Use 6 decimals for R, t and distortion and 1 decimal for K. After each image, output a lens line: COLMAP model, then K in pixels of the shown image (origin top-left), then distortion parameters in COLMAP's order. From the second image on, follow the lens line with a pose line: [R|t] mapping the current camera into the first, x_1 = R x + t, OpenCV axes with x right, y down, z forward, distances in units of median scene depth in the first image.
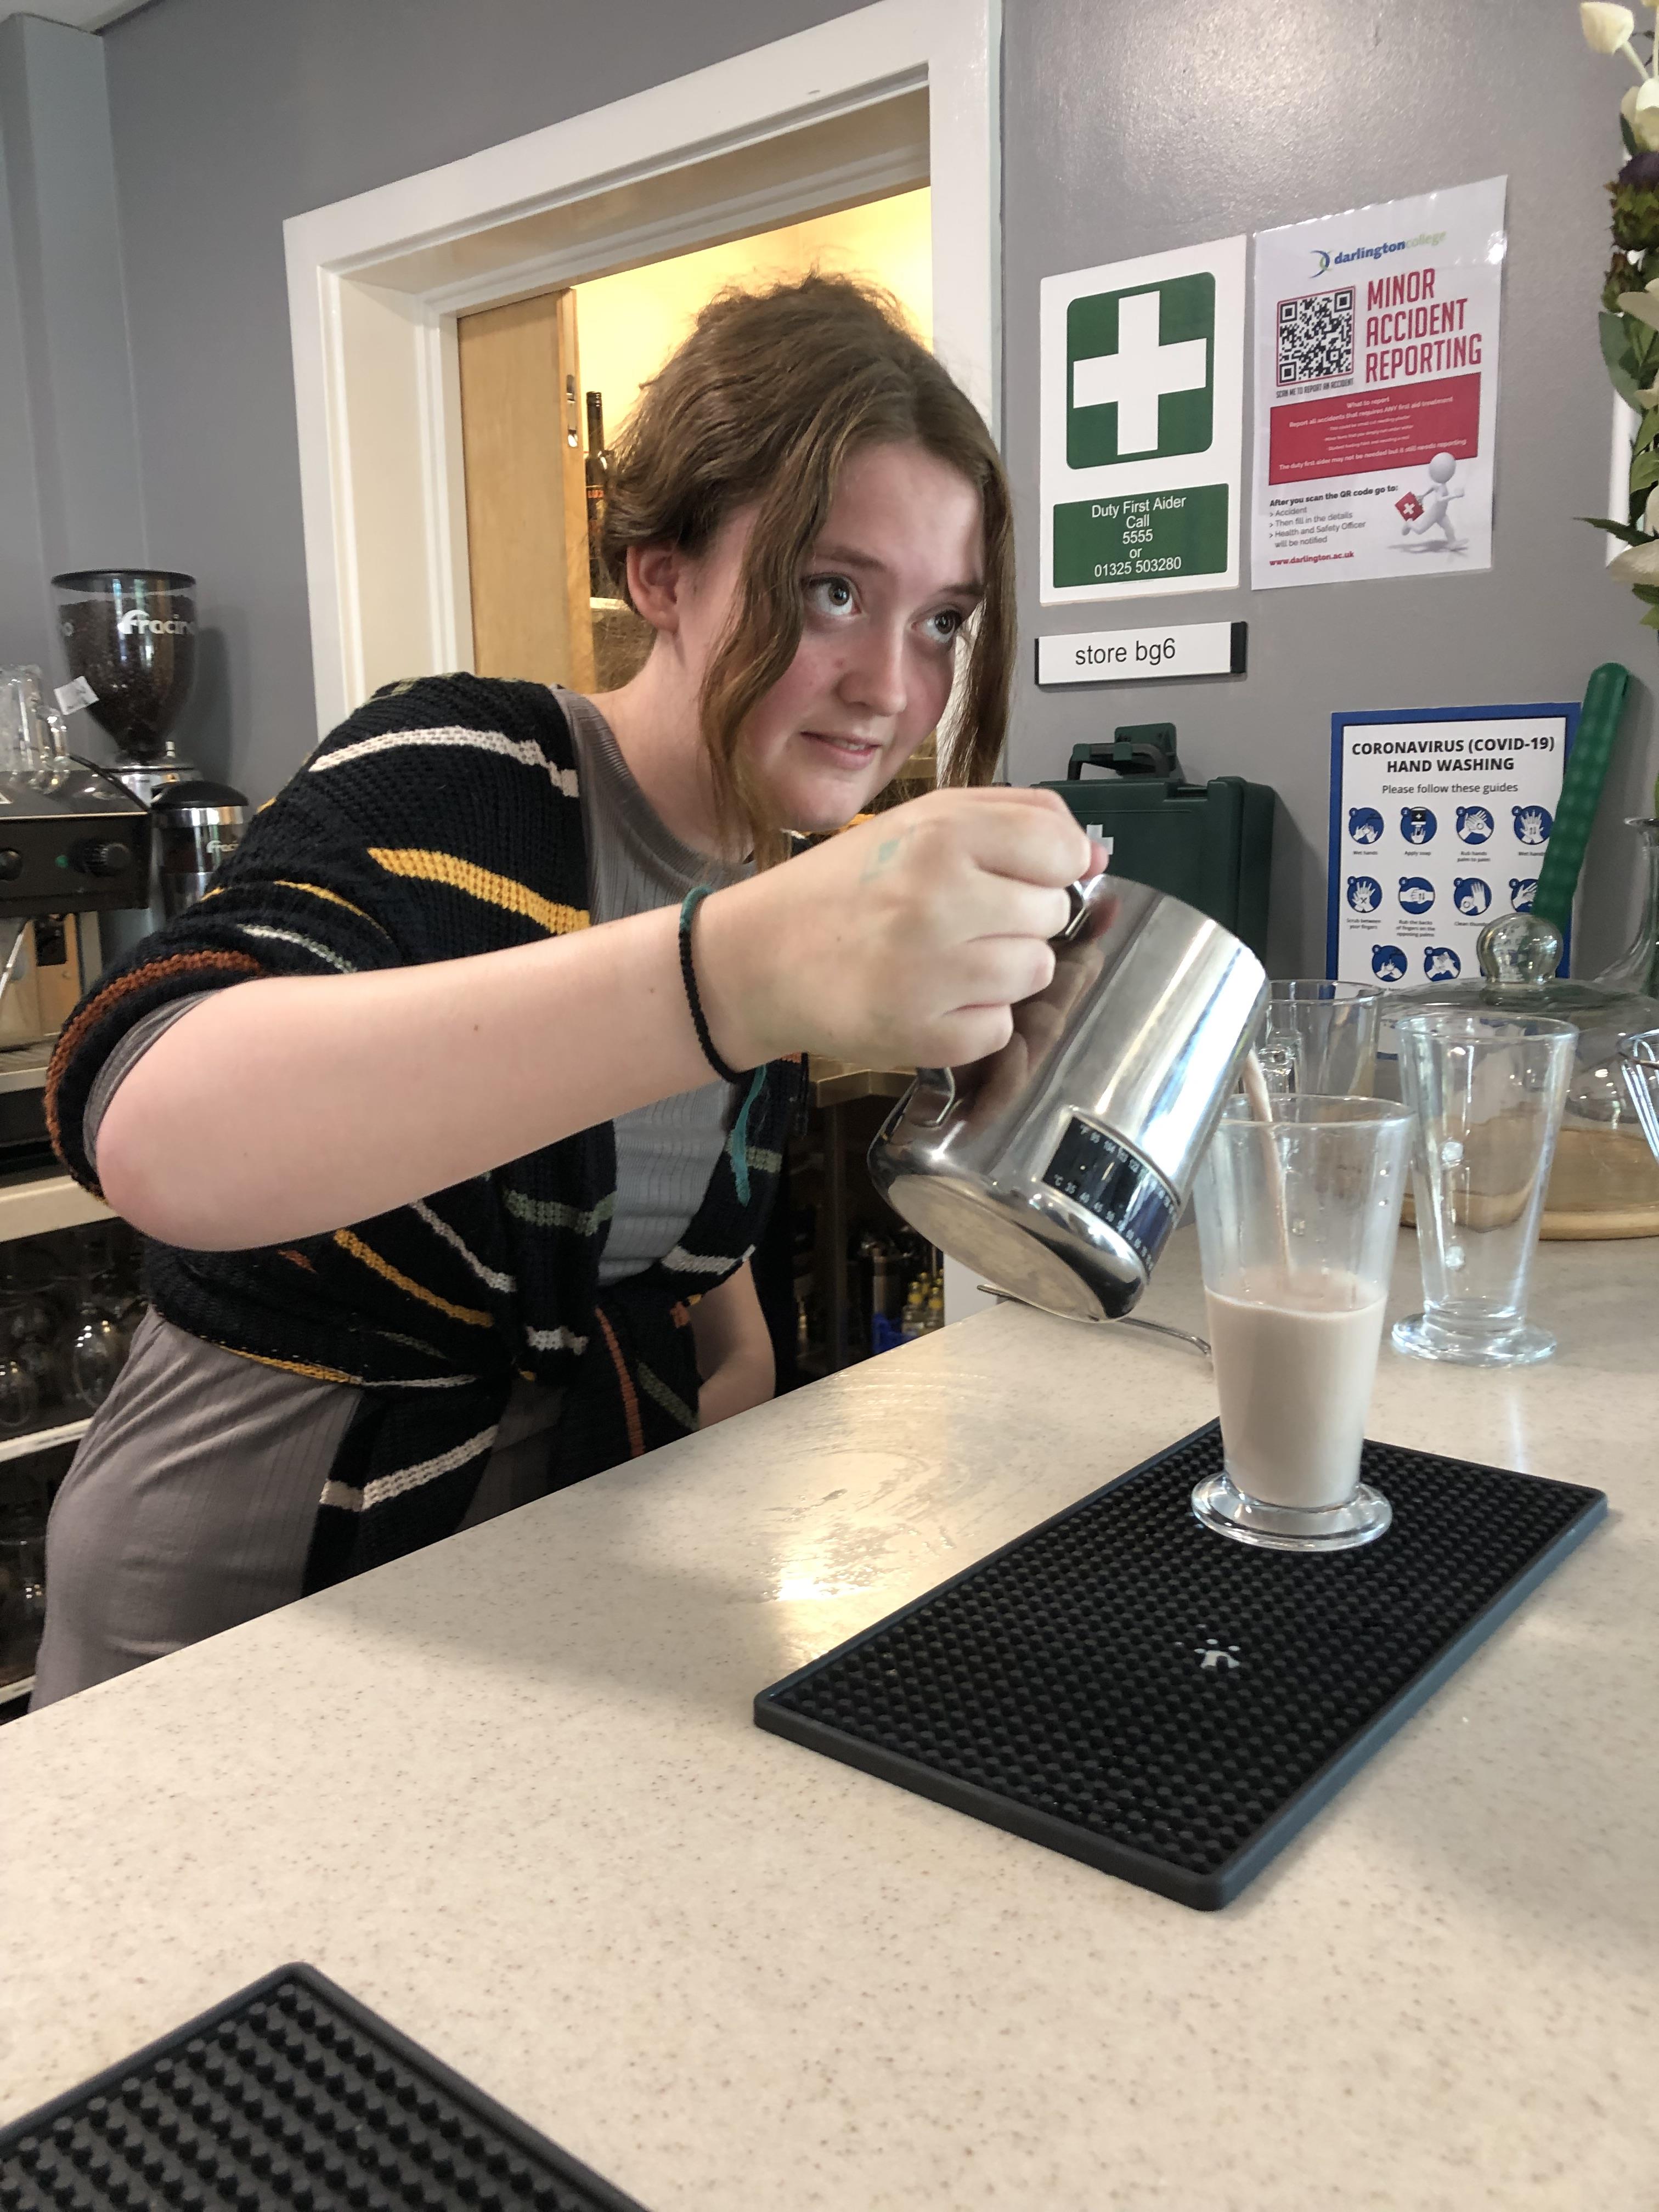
lens RADIAL K [[1831.7, 0, 823.0], [0, 1831.7, 1106.7], [0, 0, 1]] dist [0.009849, -0.022155]
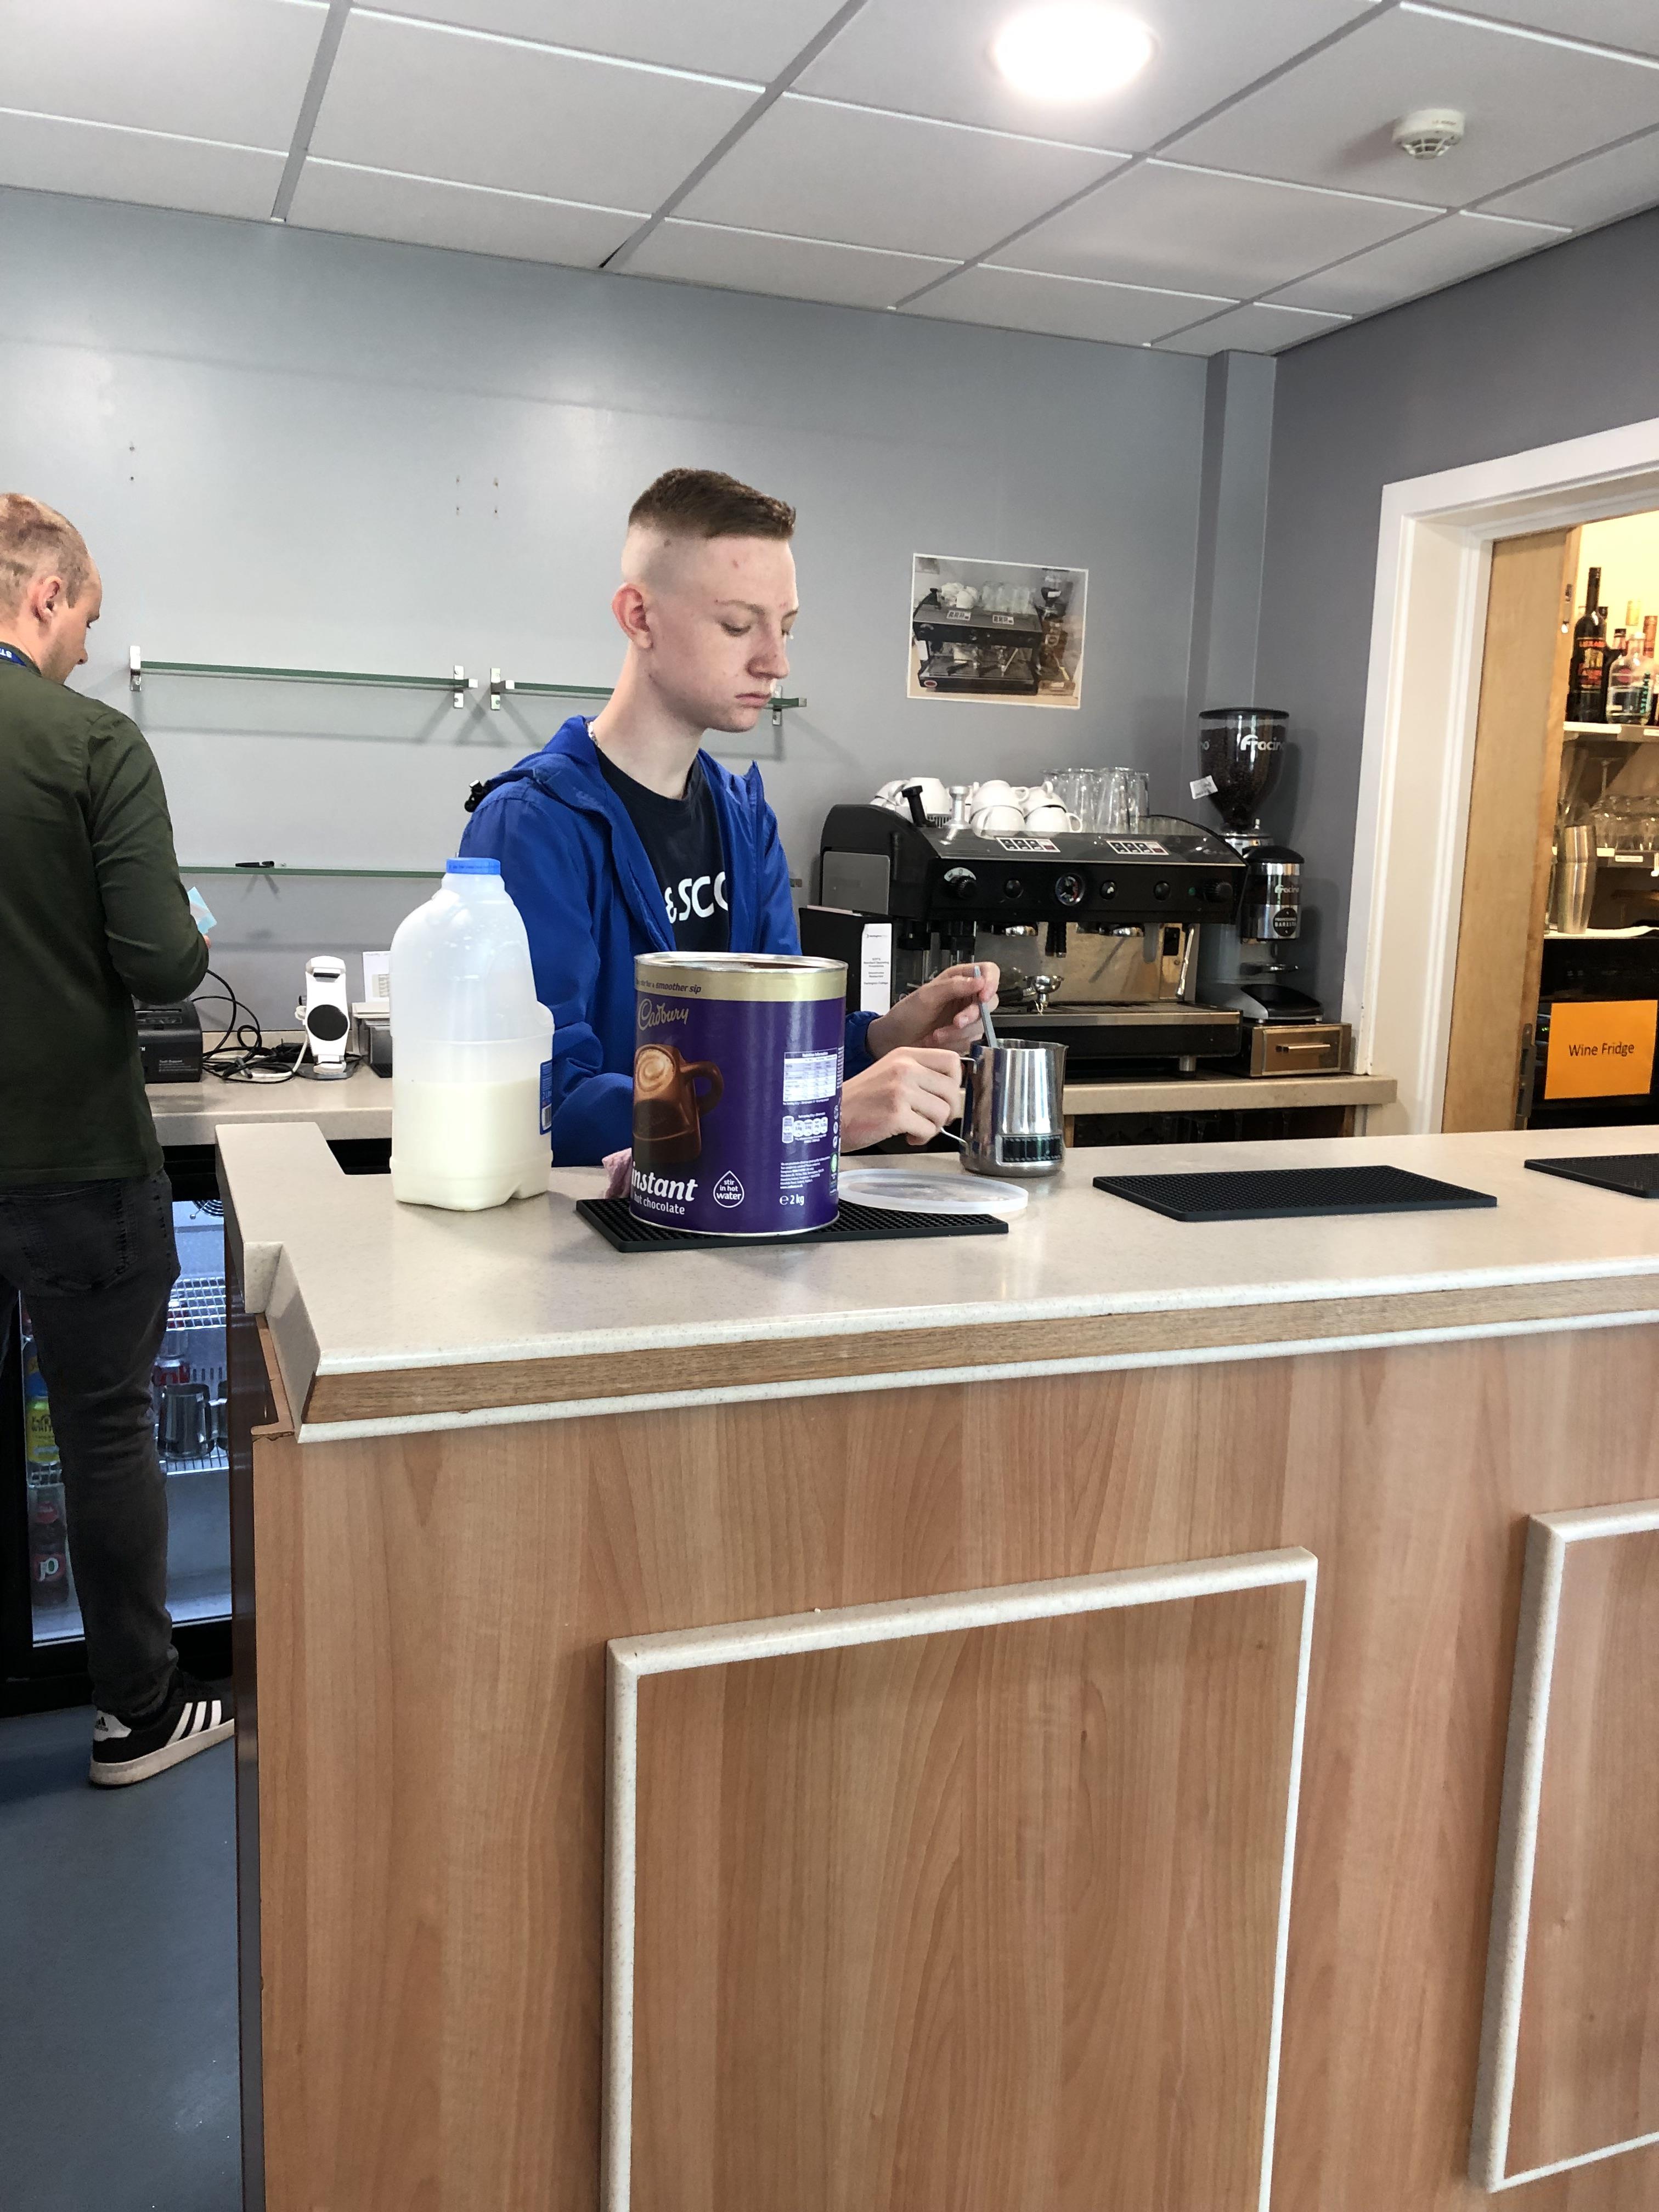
lens RADIAL K [[1831.7, 0, 813.5], [0, 1831.7, 1126.1], [0, 0, 1]] dist [0.009849, -0.022155]
pose [[0.873493, 0.128695, -0.469518, 0.074283], [-0.135784, 0.990558, 0.018899, 0.078852], [0.467517, 0.047245, 0.882721, -0.528621]]
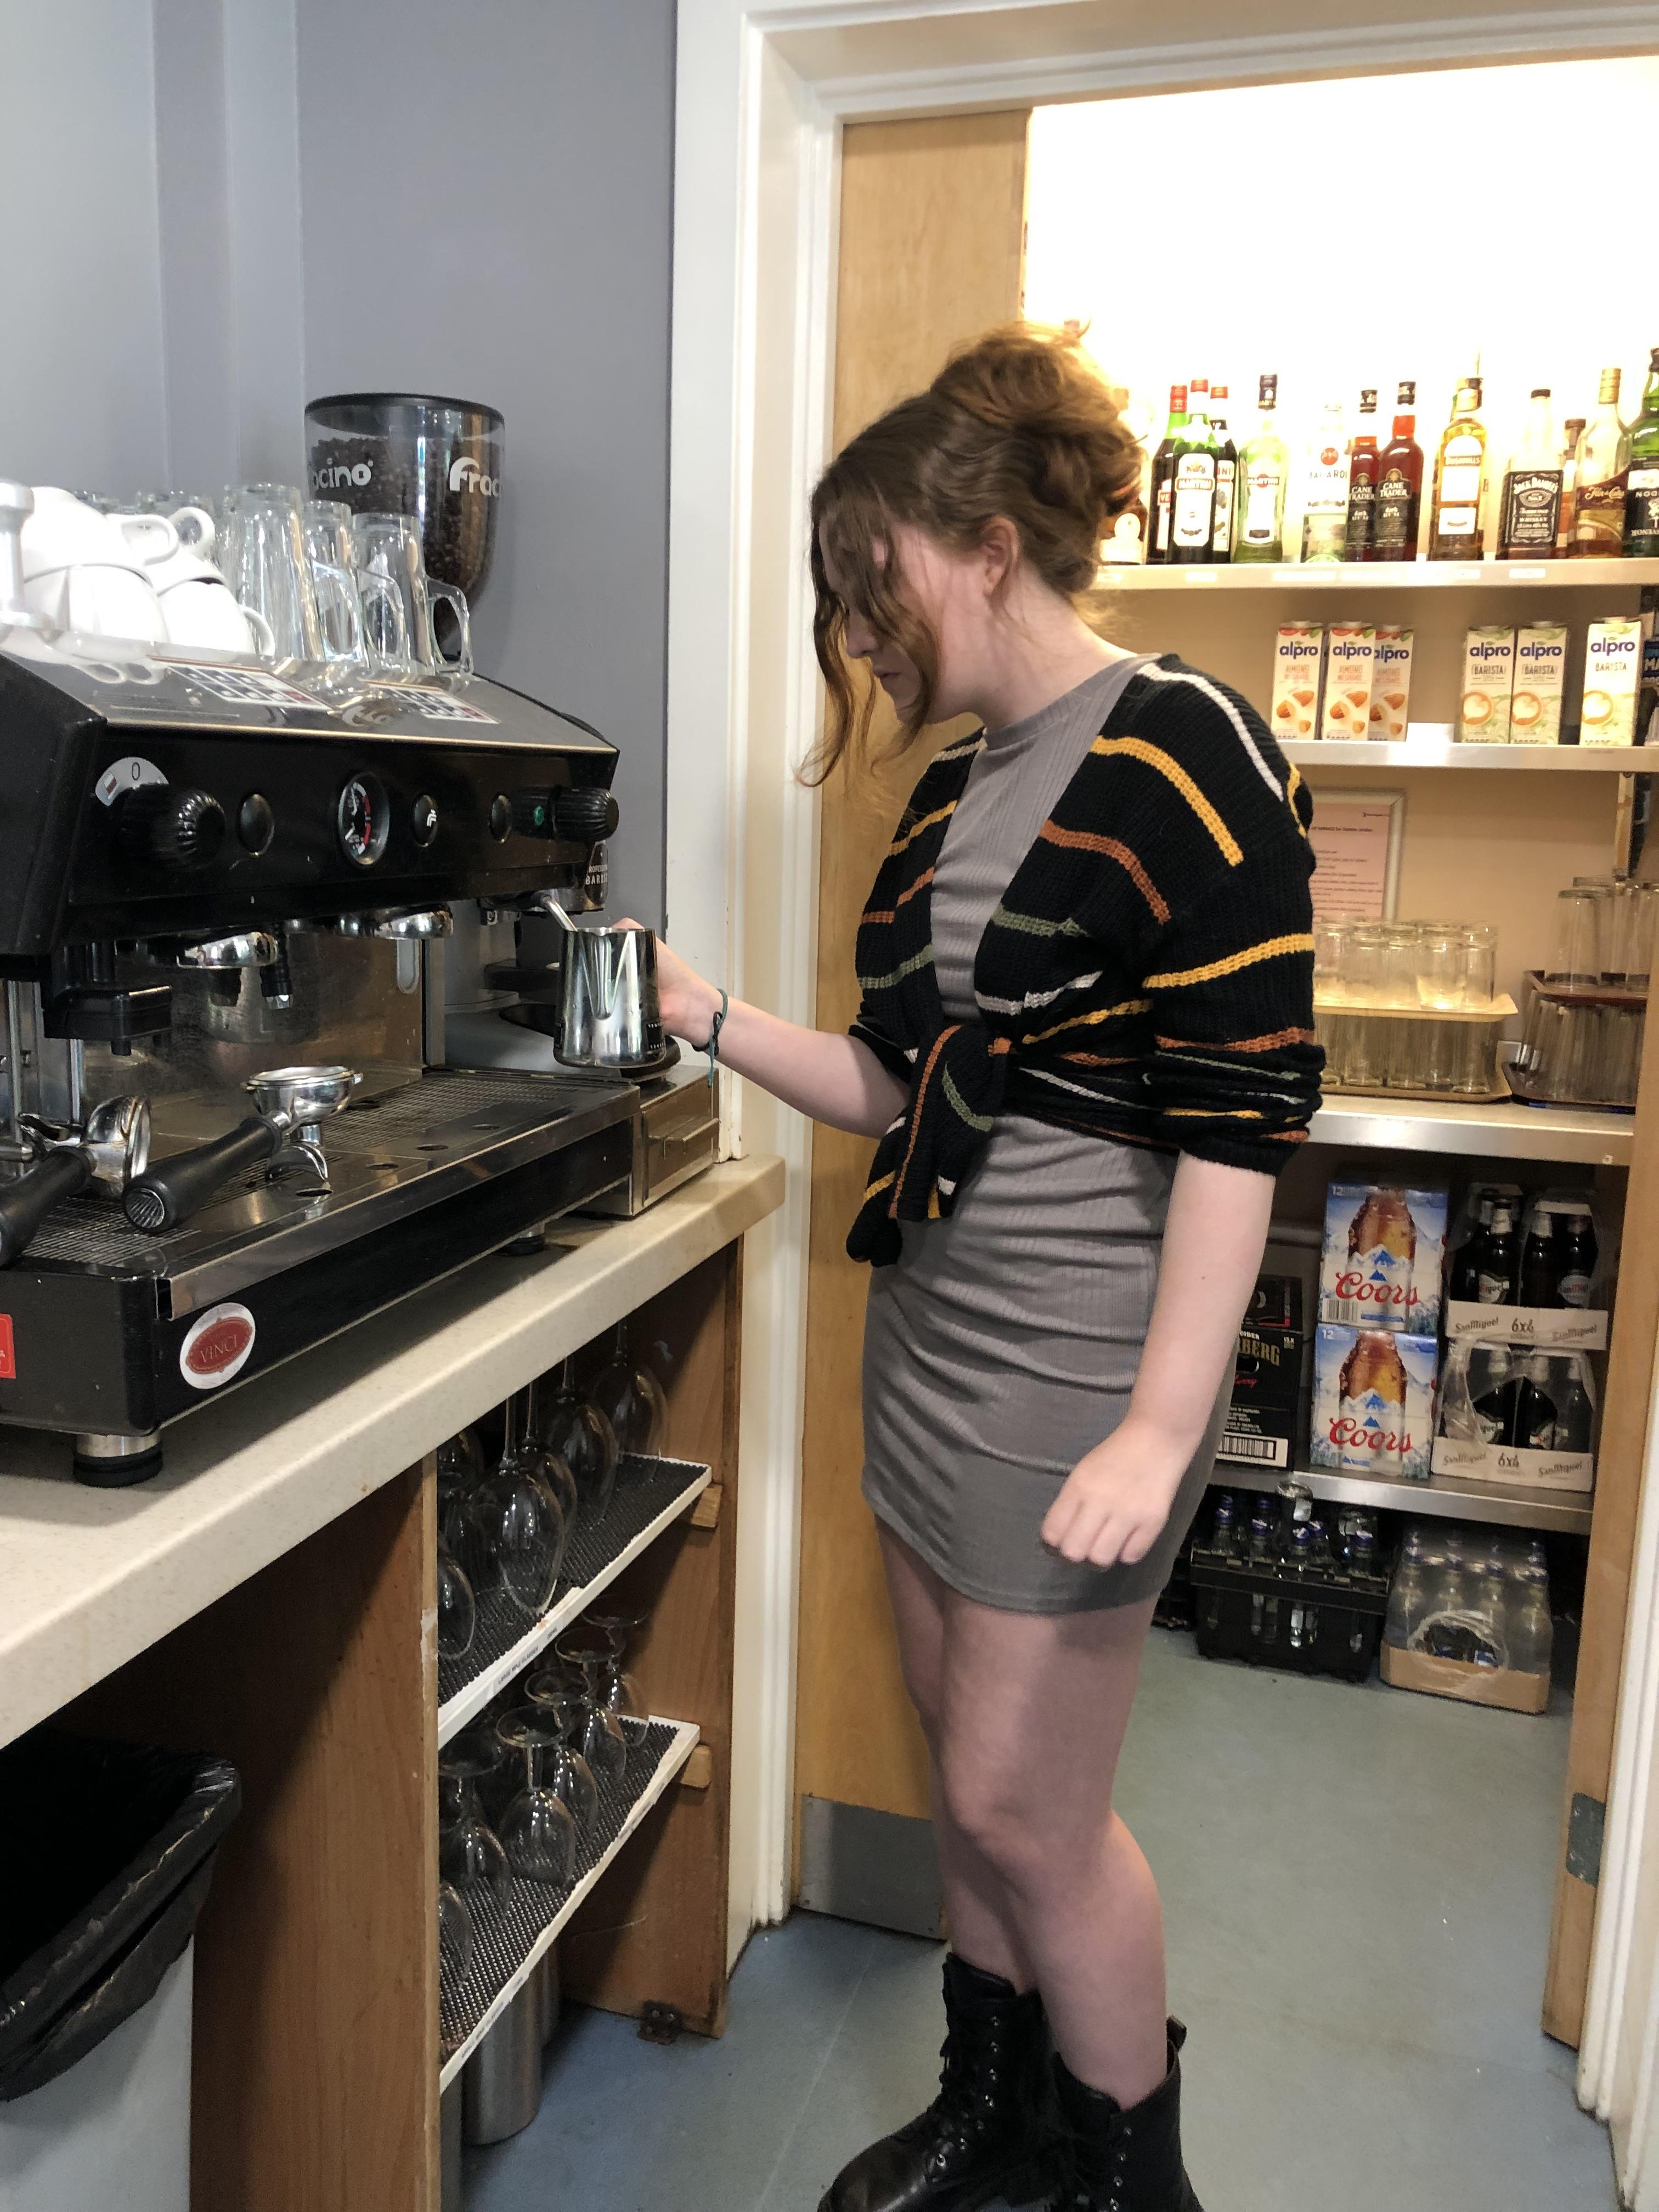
lens RADIAL K [[1831.7, 0, 813.1], [0, 1831.7, 1107.4], [0, 0, 1]] dist [0.009849, -0.022155]
pose [[0.918608, -0.028115, 0.394168, -0.529562], [0.027686, 0.999594, 0.006777, -0.024521], [-0.394198, 0.004688, 0.919014, 0.304355]]
